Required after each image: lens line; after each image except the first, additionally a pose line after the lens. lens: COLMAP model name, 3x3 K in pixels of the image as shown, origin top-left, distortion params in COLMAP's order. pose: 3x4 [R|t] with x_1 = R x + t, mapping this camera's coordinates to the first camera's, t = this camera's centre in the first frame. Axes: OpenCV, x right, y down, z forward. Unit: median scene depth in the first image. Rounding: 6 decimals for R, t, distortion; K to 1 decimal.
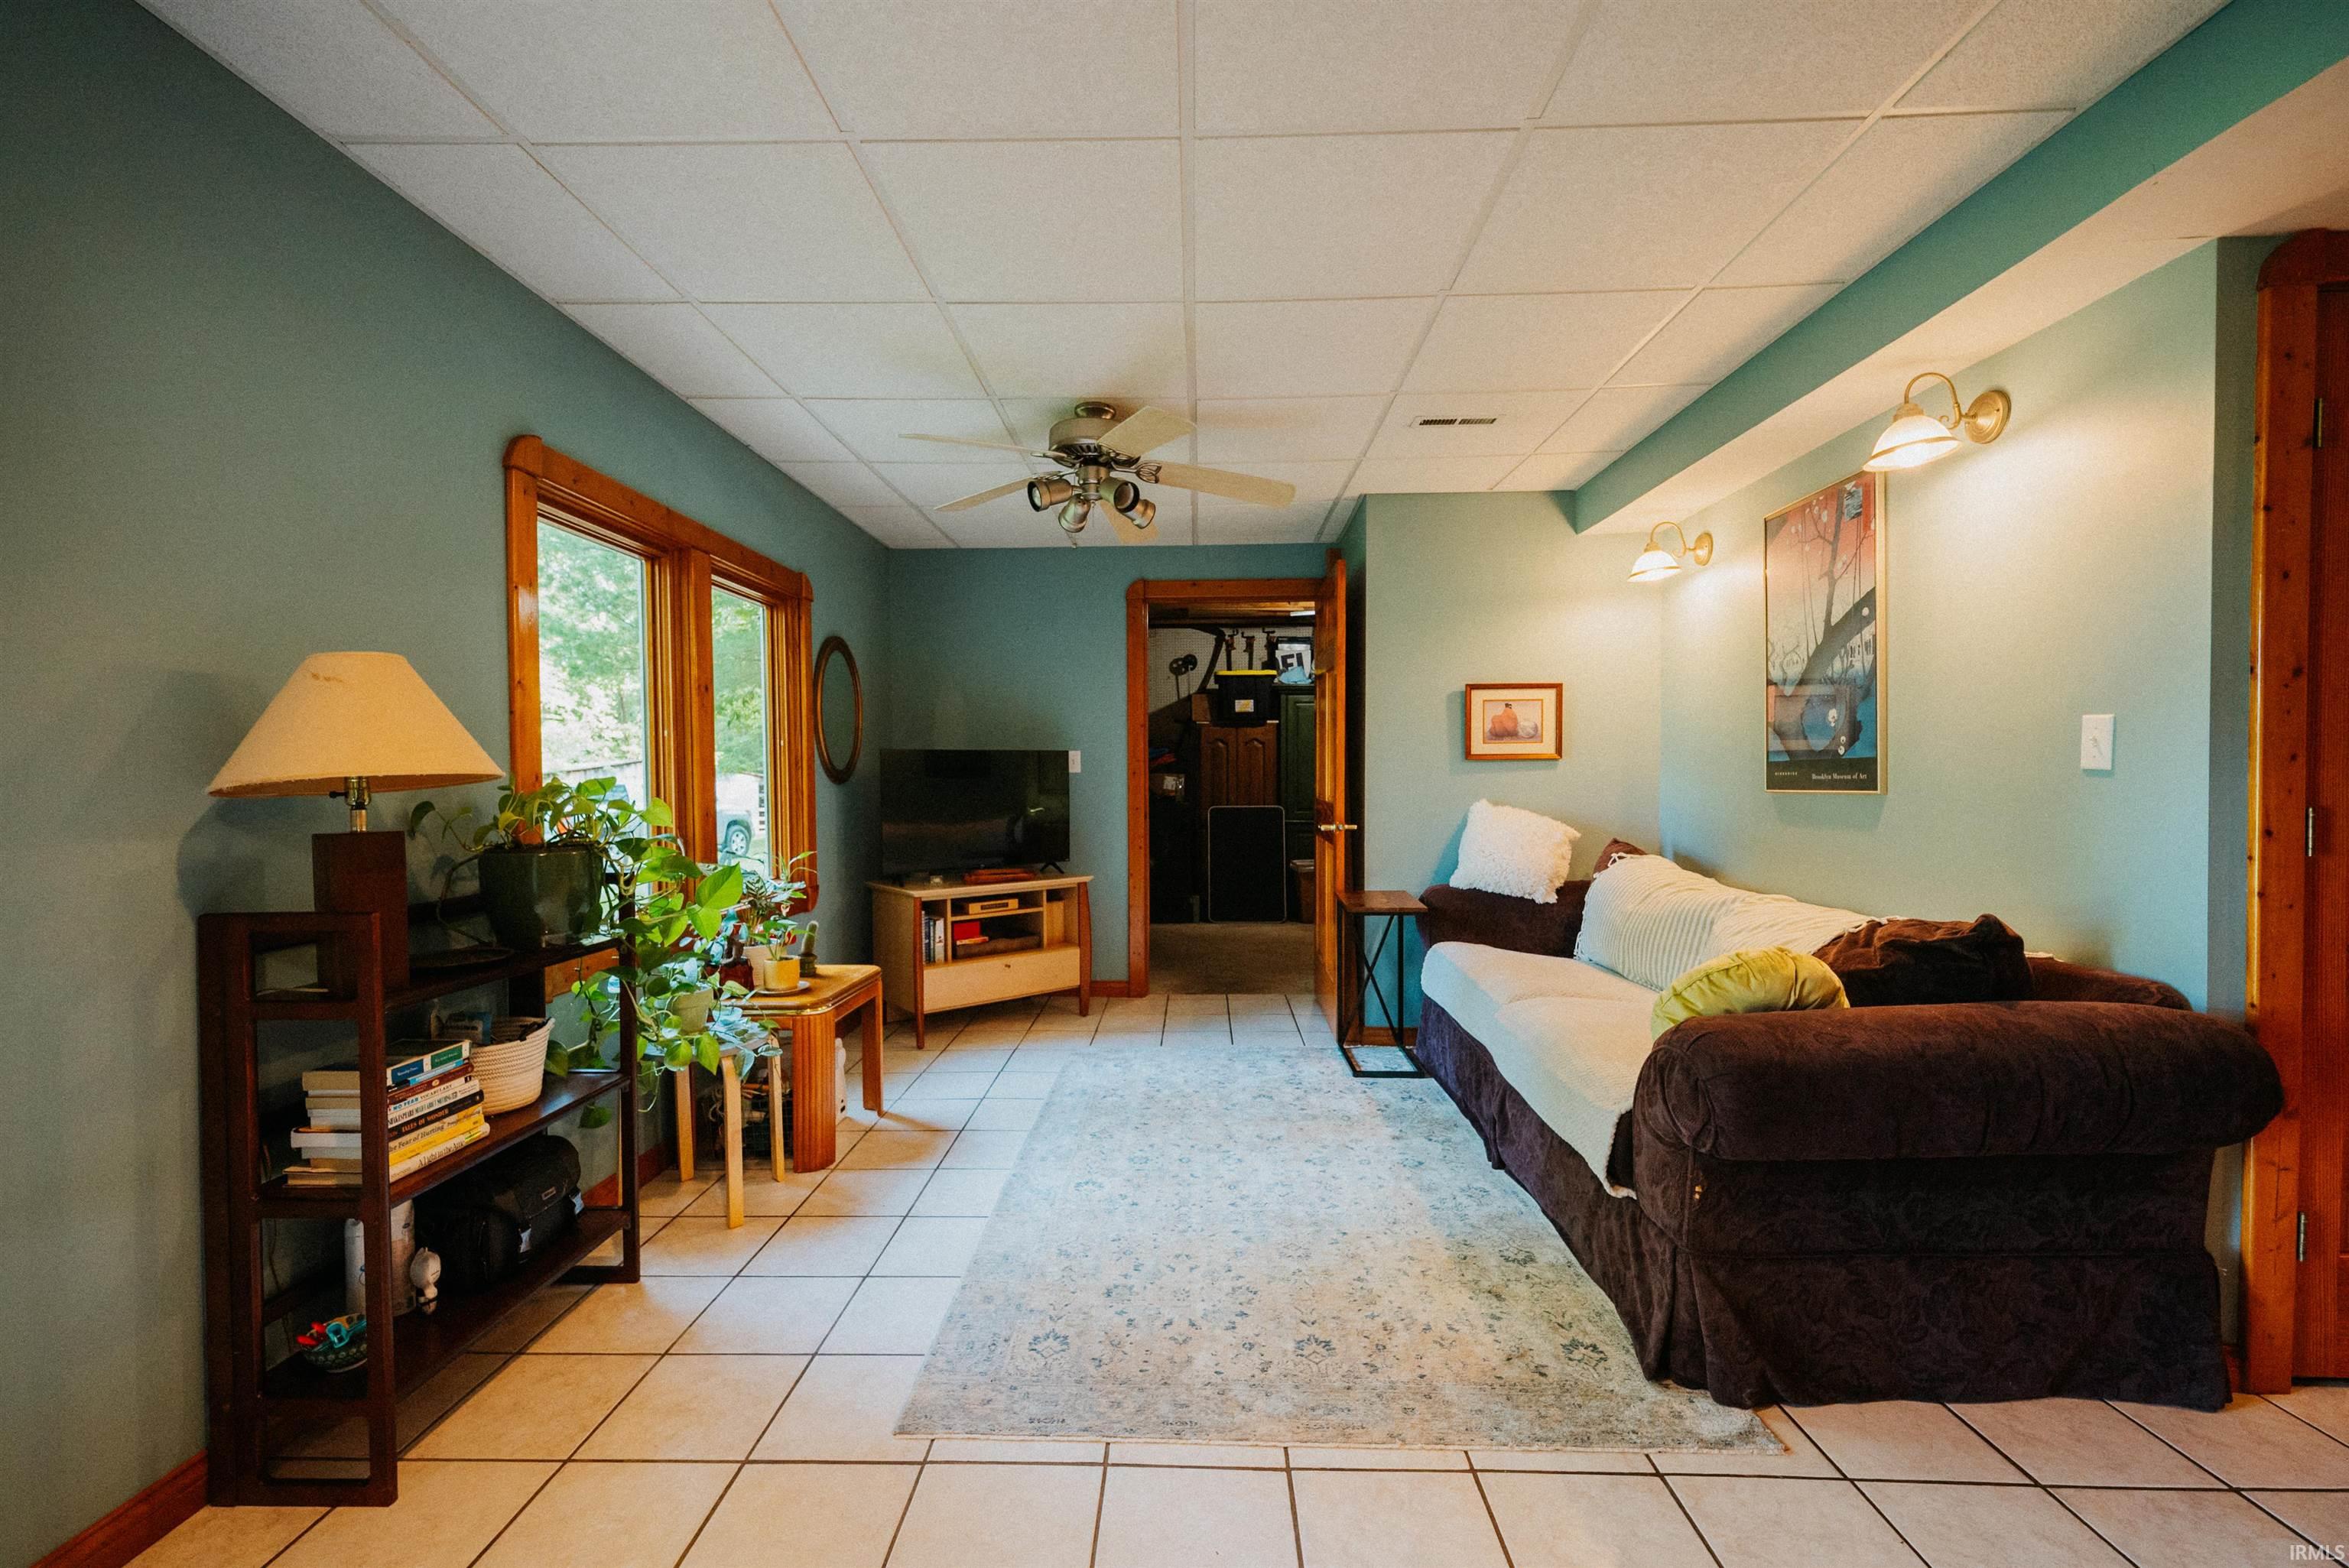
lens RADIAL K [[970.2, 0, 1173.5], [0, 970.2, 785.9], [0, 0, 1]] dist [0.001062, -0.002249]
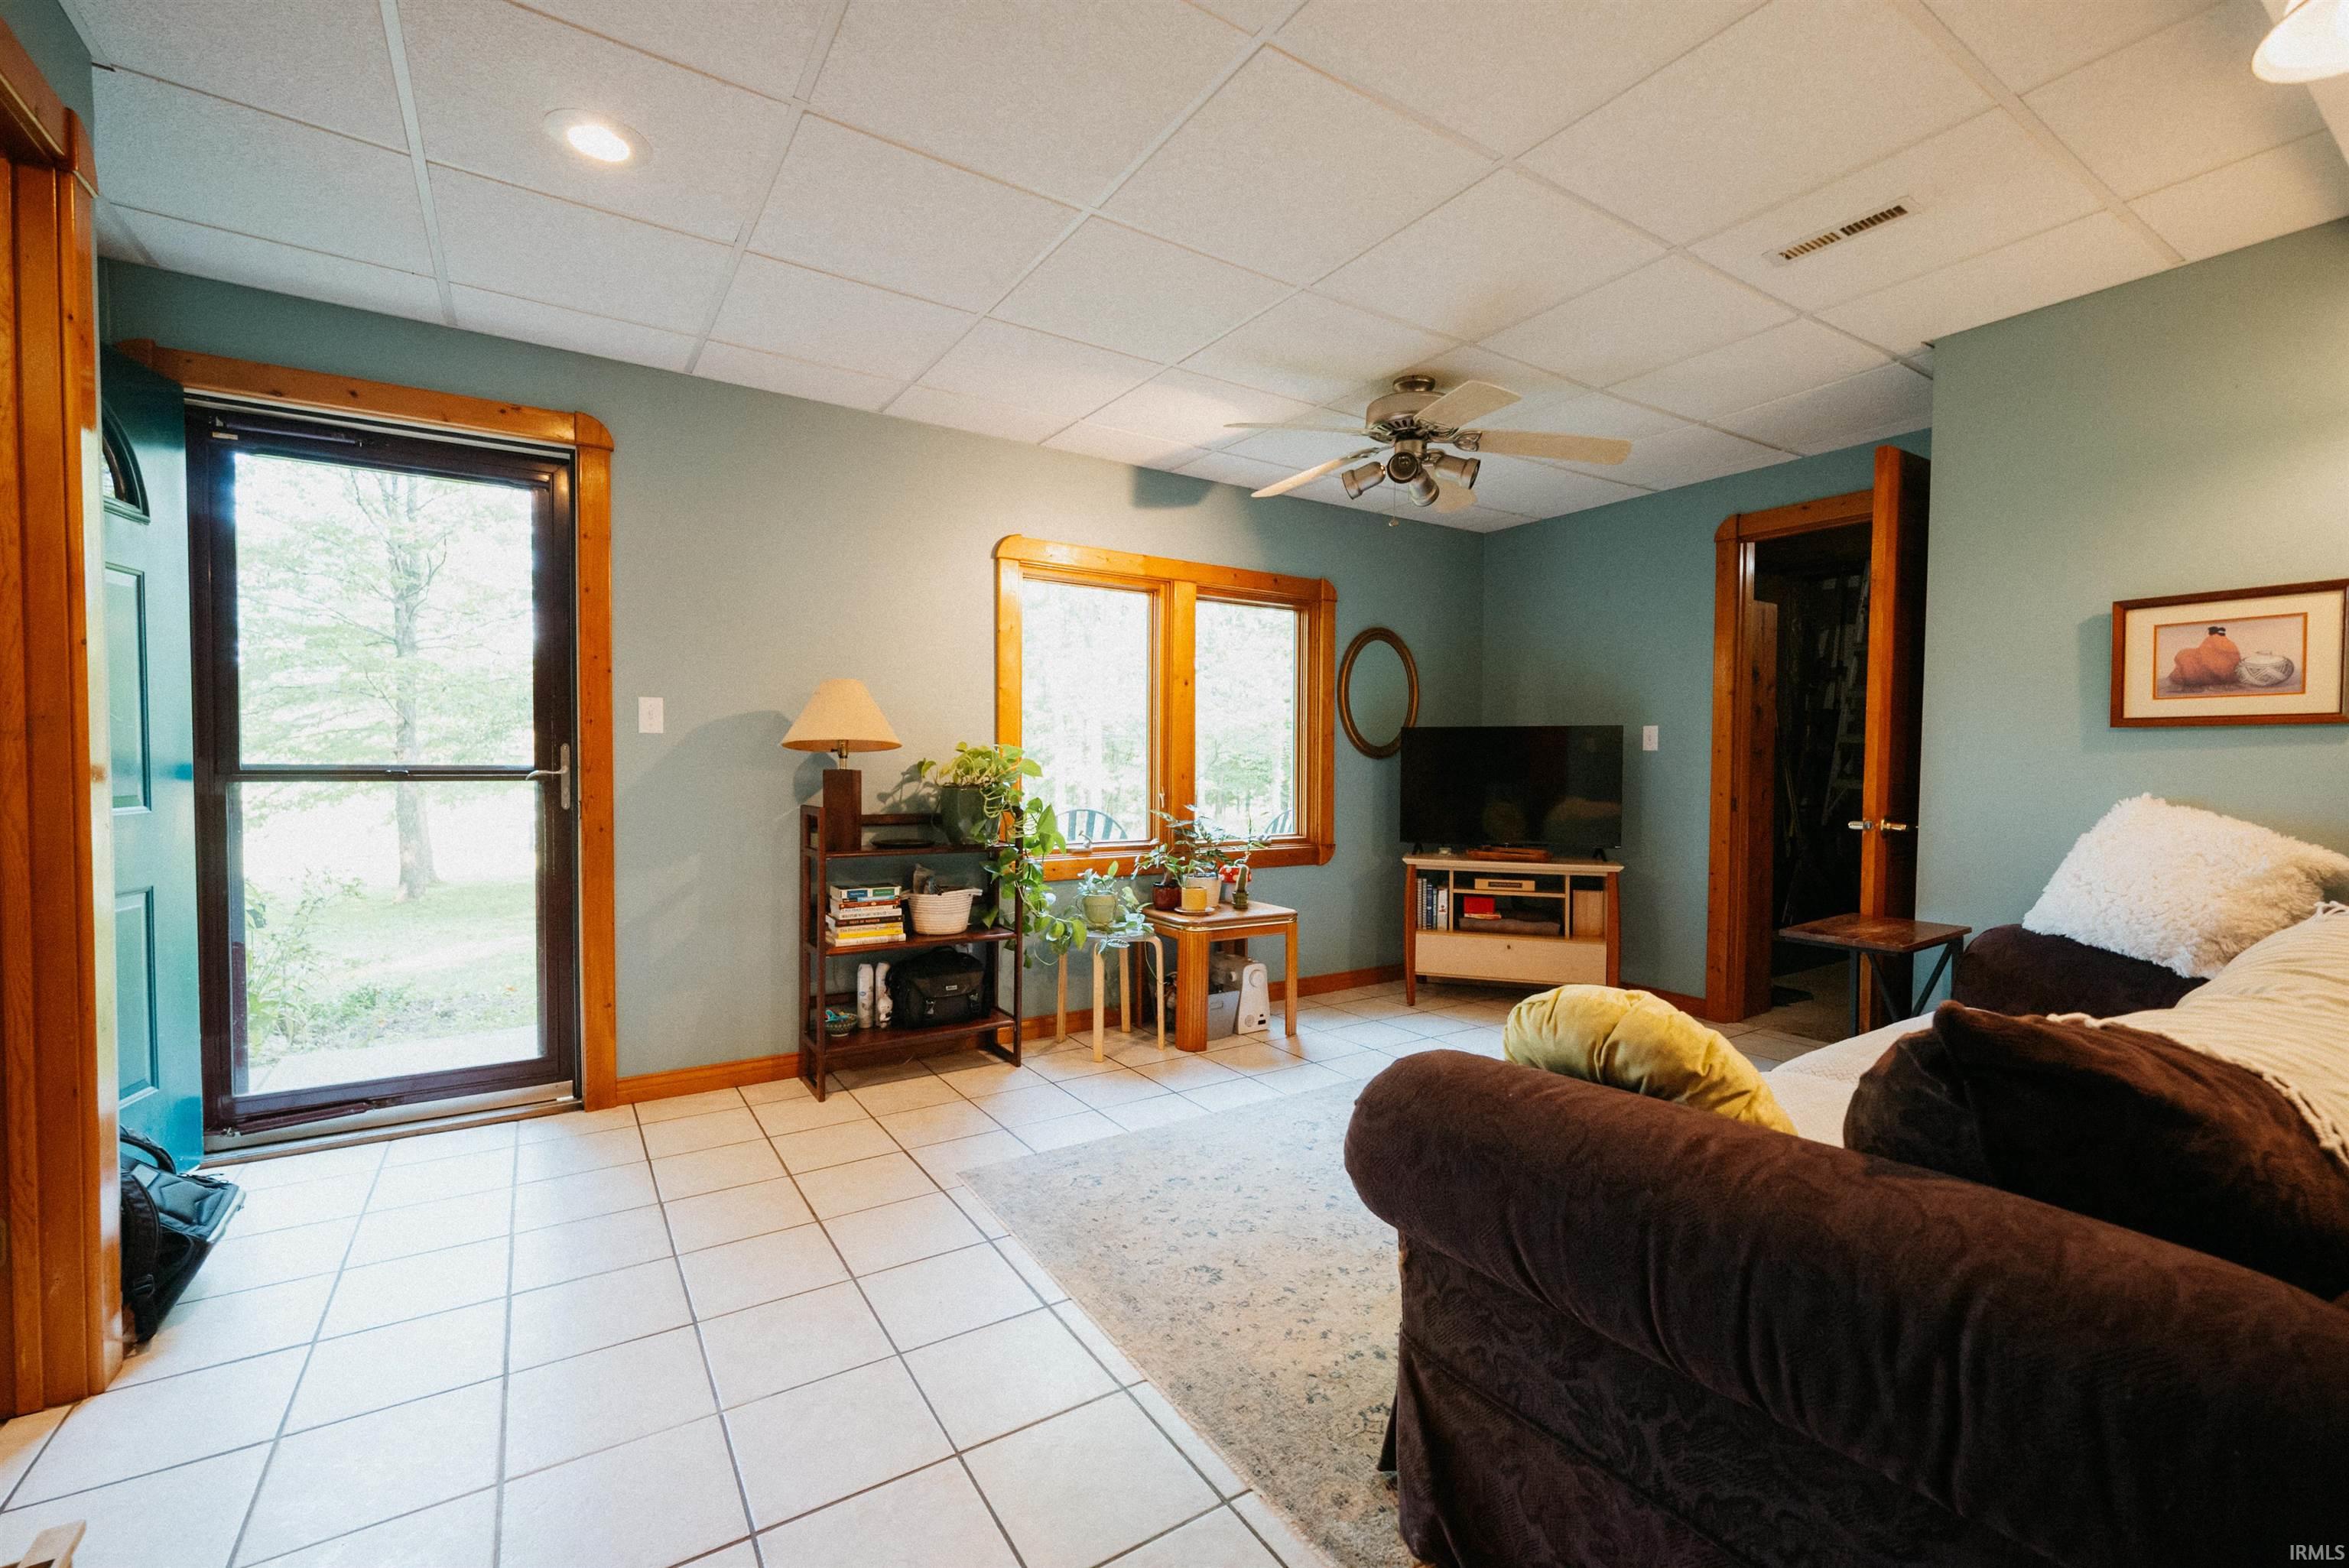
lens RADIAL K [[970.2, 0, 1163.4], [0, 970.2, 784.3], [0, 0, 1]] dist [0.001062, -0.002249]
pose [[0.561388, 0.031225, -0.826963, 0.470221], [-0.021472, 0.999501, 0.023163, 0.007165], [0.827274, 0.004753, 0.561778, 0.171019]]
